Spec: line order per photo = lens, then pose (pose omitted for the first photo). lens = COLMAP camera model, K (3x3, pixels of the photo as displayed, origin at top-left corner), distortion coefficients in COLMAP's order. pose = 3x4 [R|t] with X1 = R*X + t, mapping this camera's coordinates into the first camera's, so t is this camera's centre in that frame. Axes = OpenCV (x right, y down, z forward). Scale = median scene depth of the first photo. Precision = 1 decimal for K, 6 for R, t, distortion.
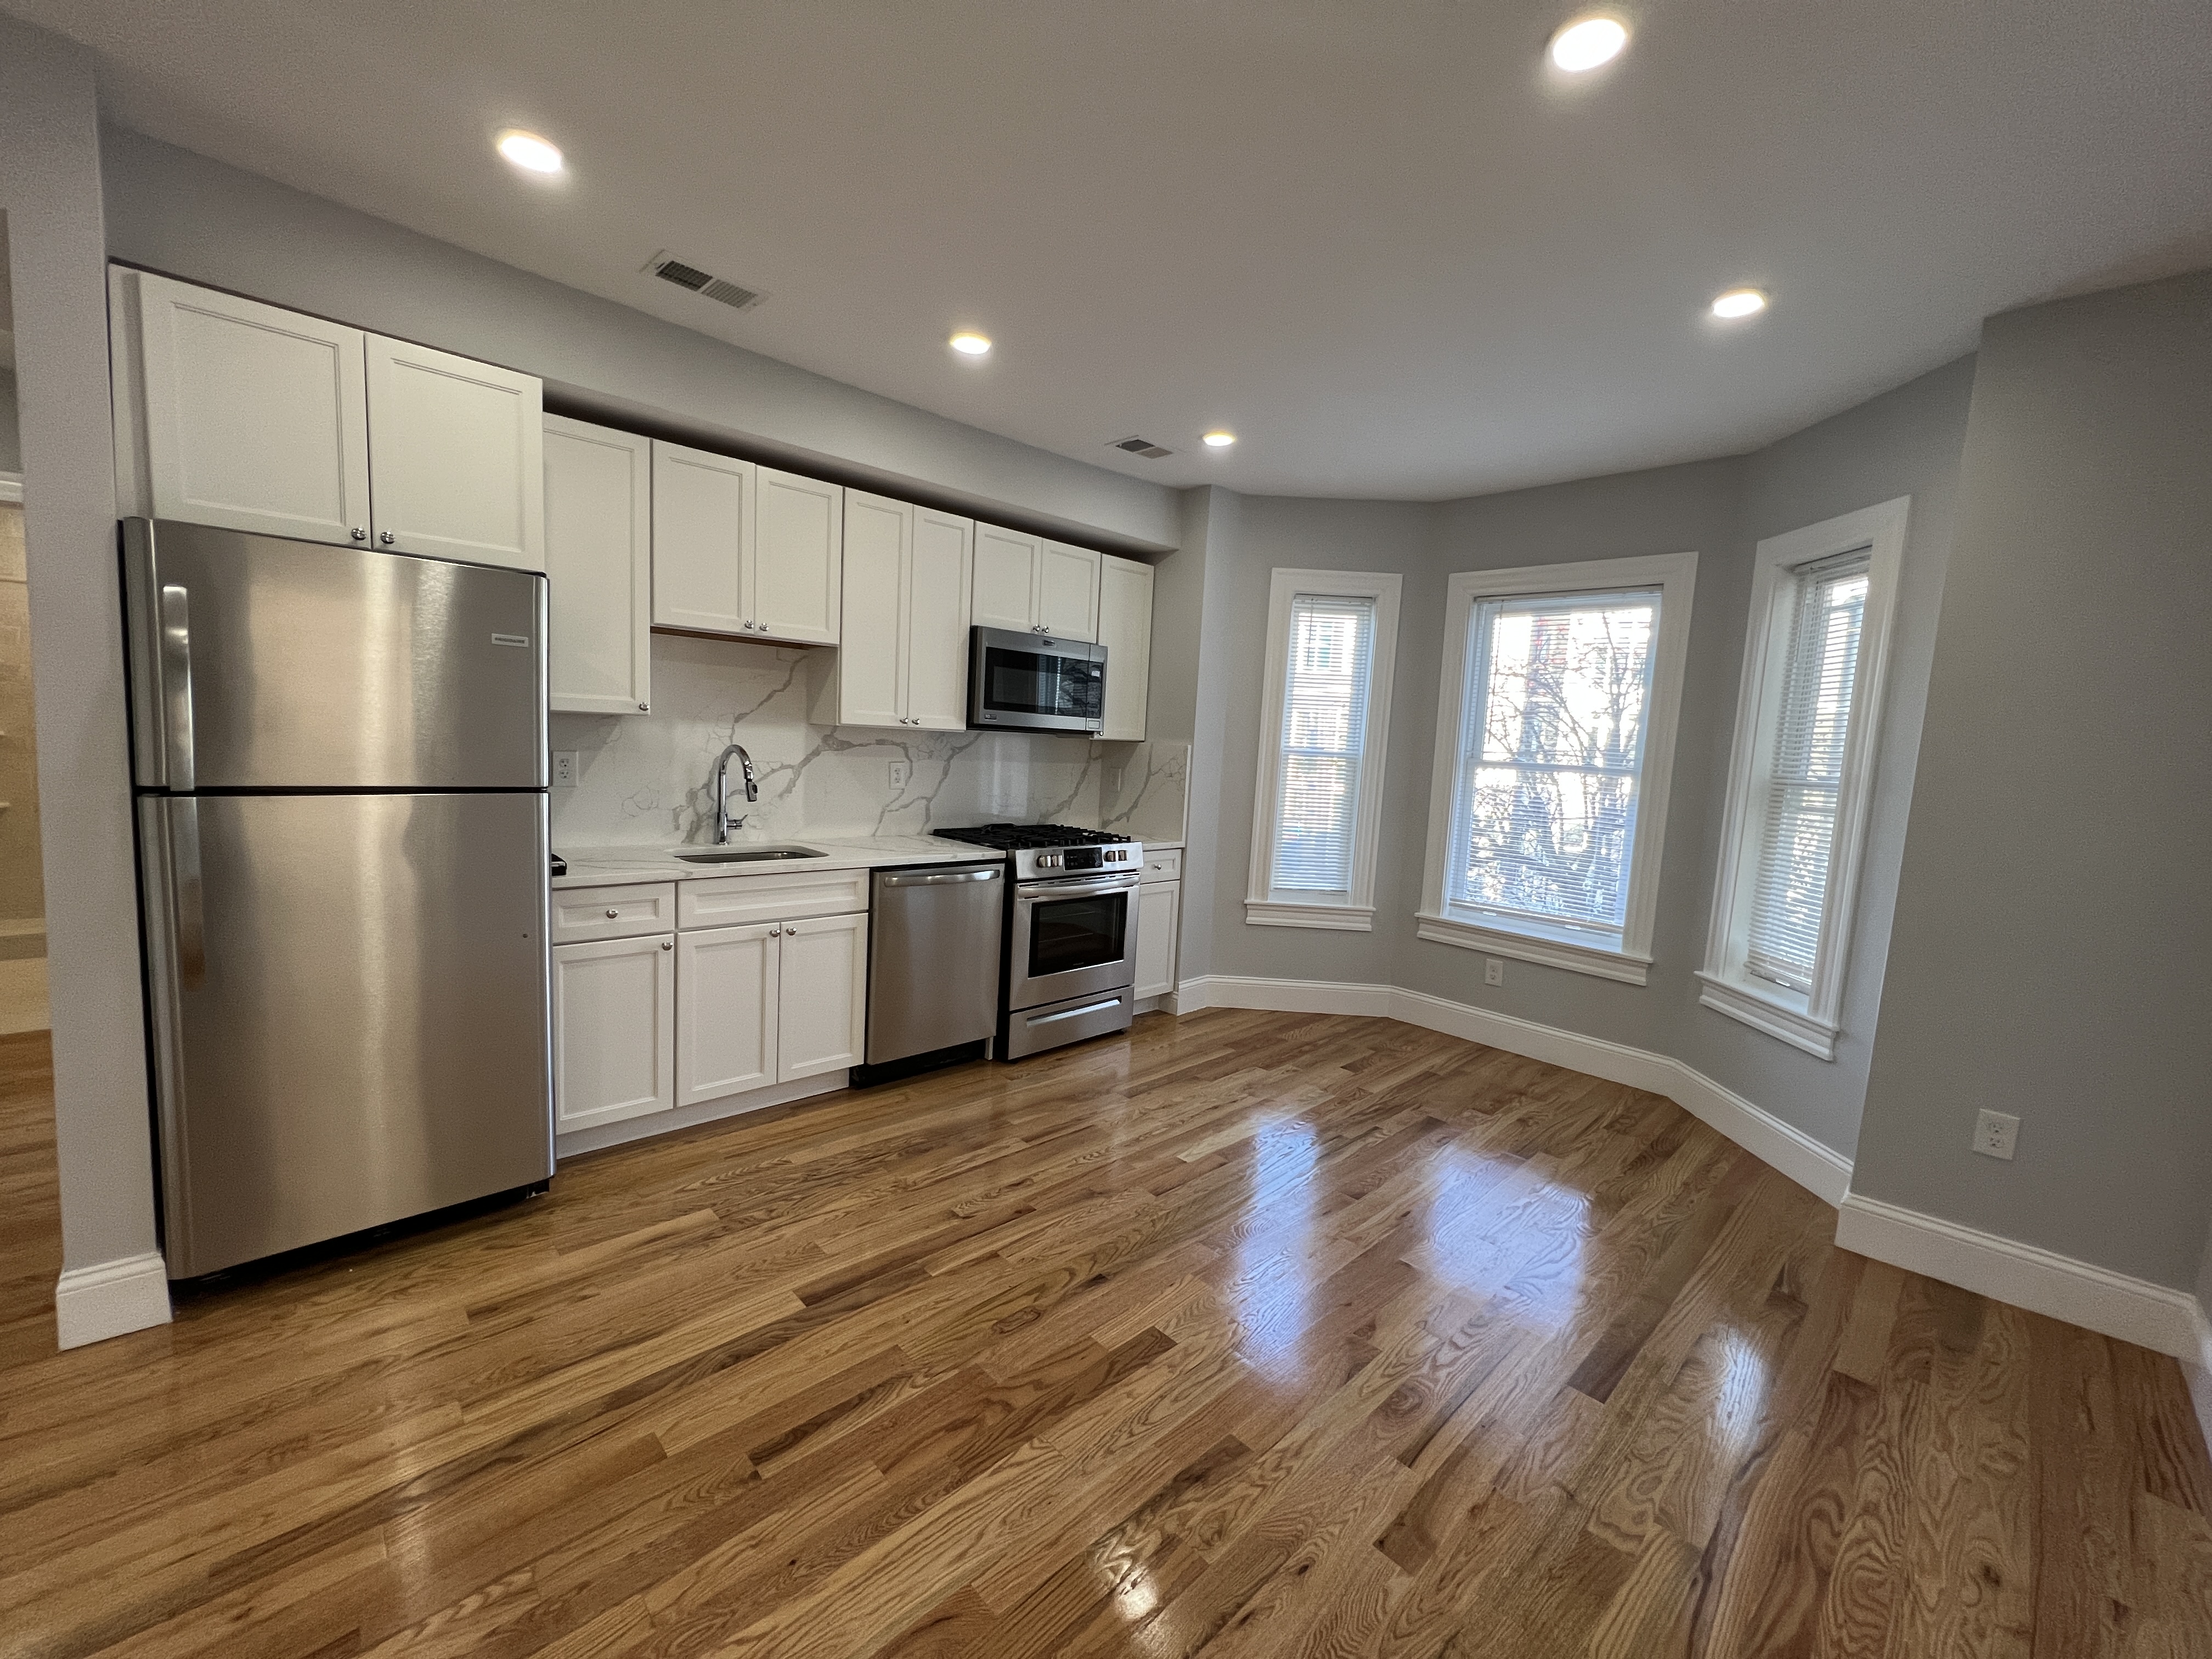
lens RADIAL K [[886.4, 0, 1102.0], [0, 886.4, 827.3], [0, 0, 1]] dist [-0.002837, 0.000664]
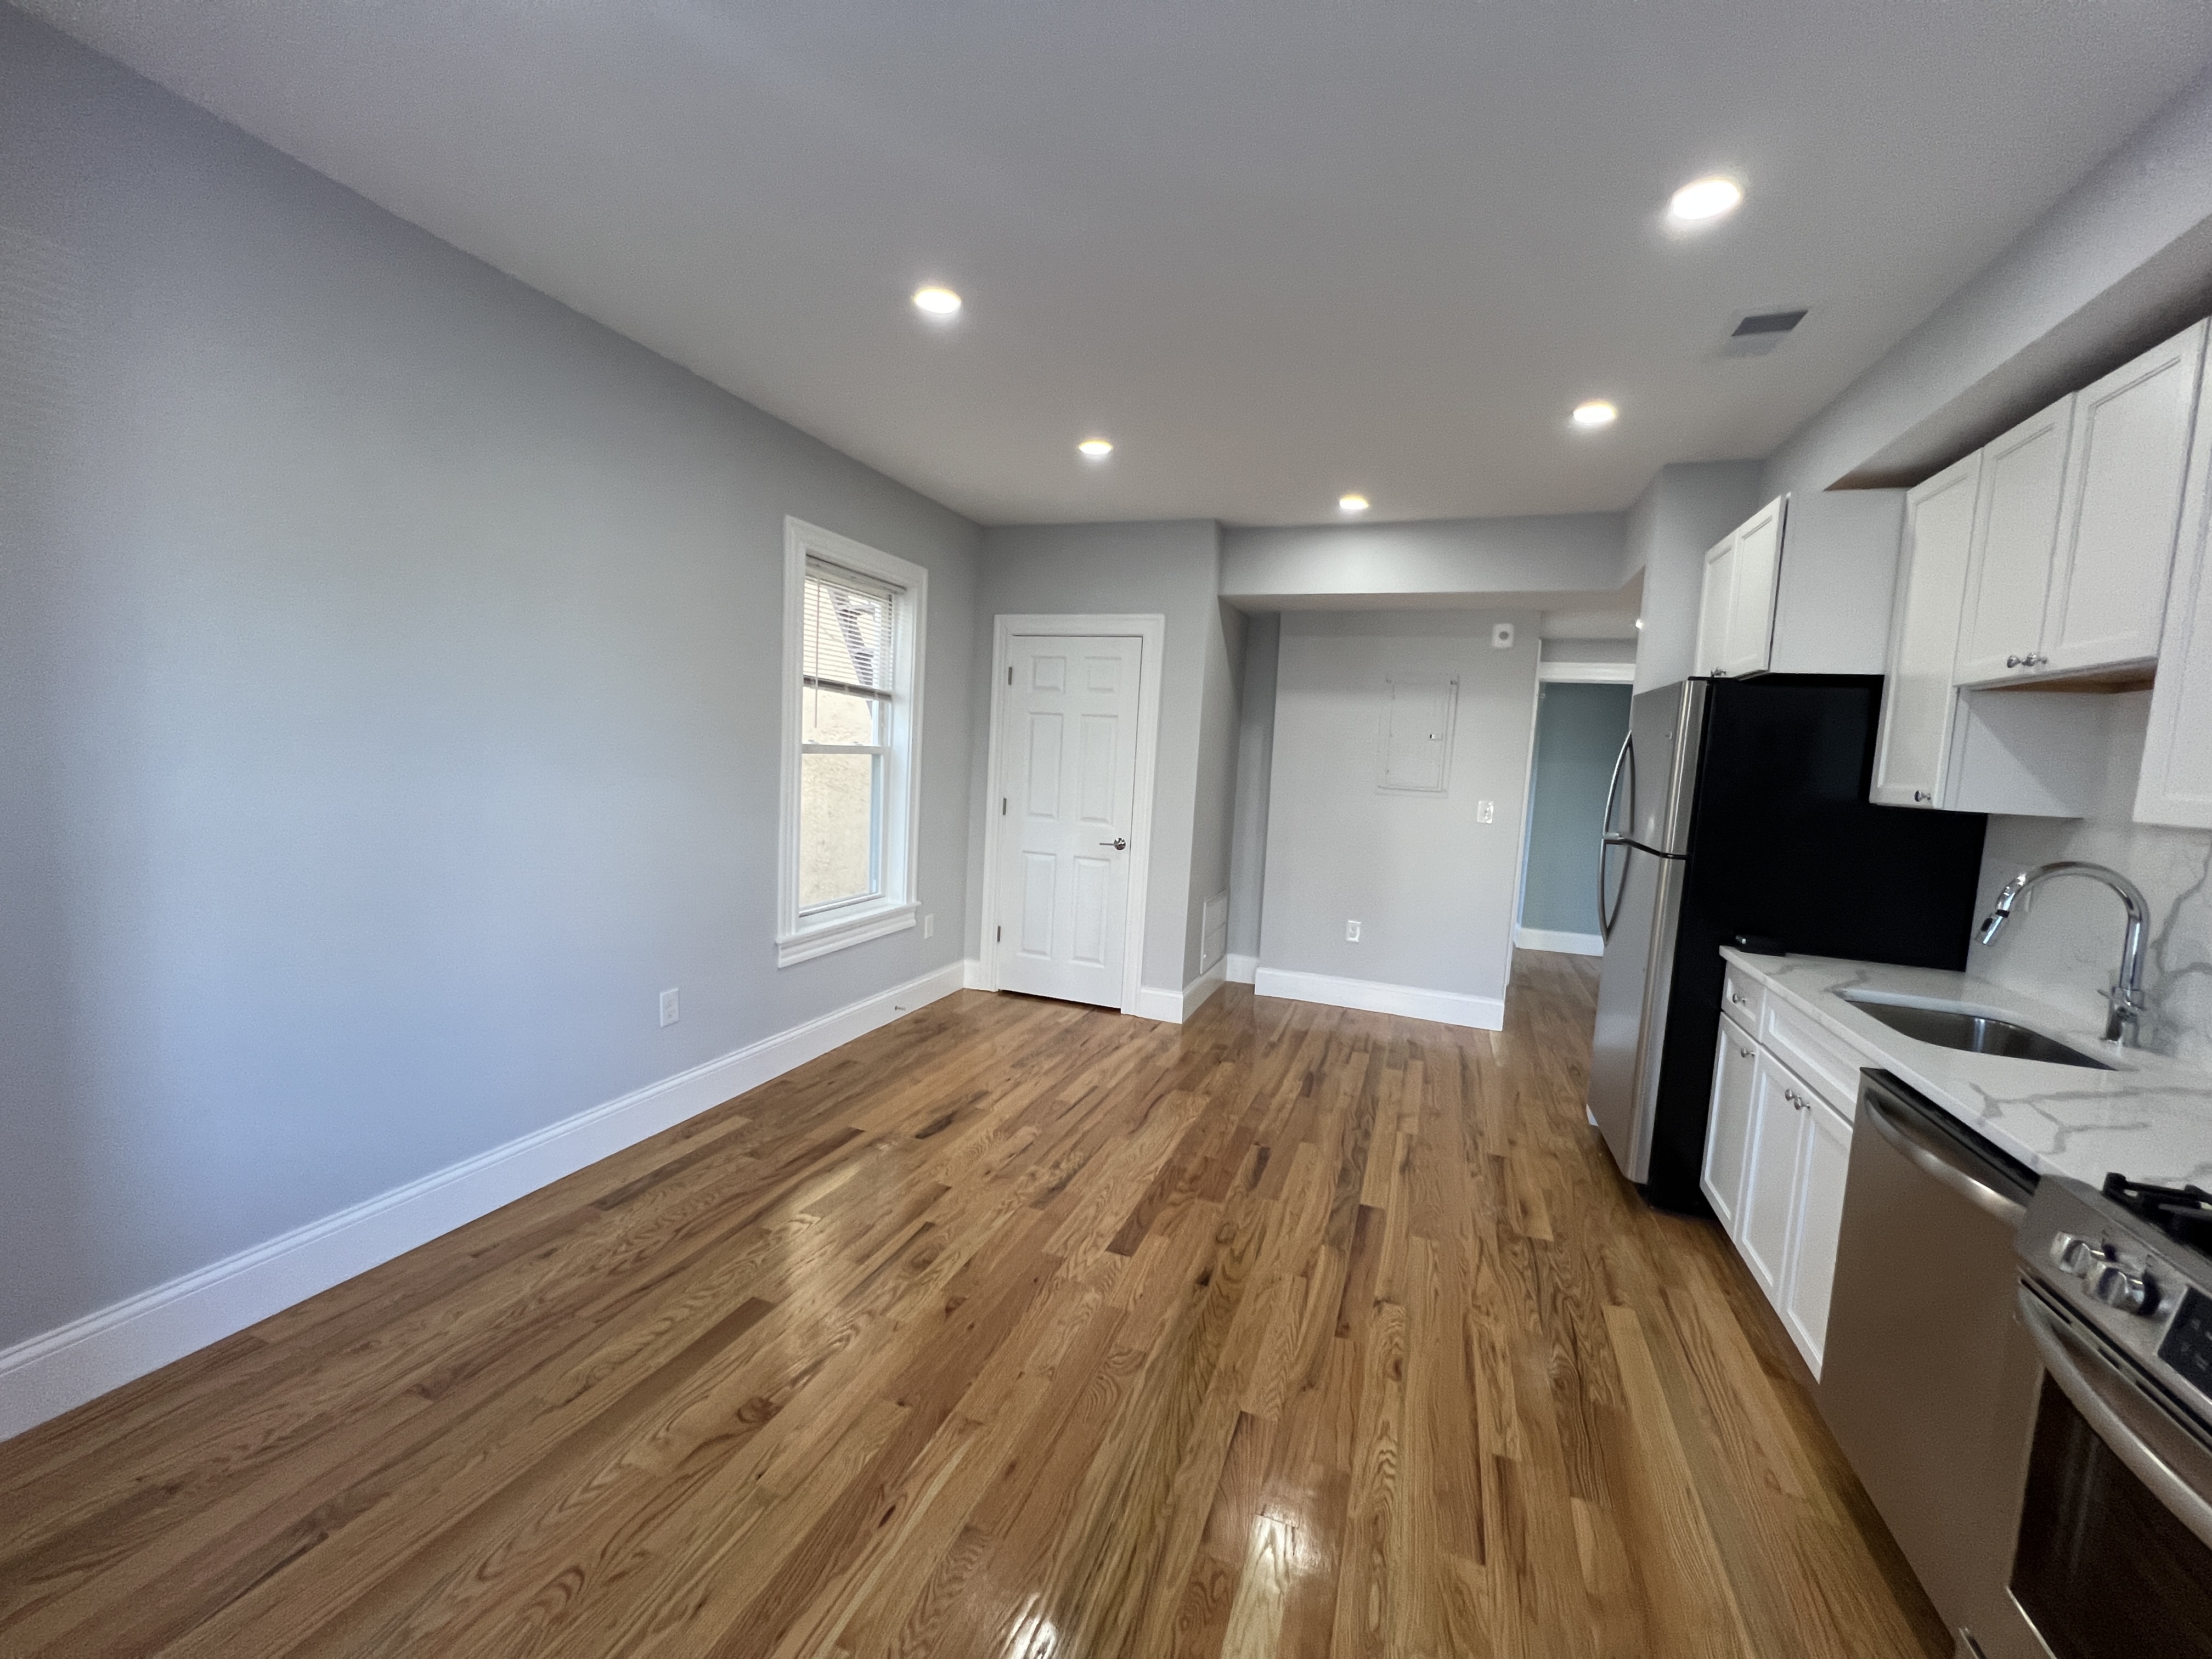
lens RADIAL K [[886.4, 0, 1102.0], [0, 886.4, 827.3], [0, 0, 1]] dist [-0.002837, 0.000664]
pose [[-0.897681, -0.061862, -0.436282, 0.383640], [-0.145607, 0.976123, 0.161189, -0.106237], [0.415893, 0.208222, -0.885255, 1.139867]]
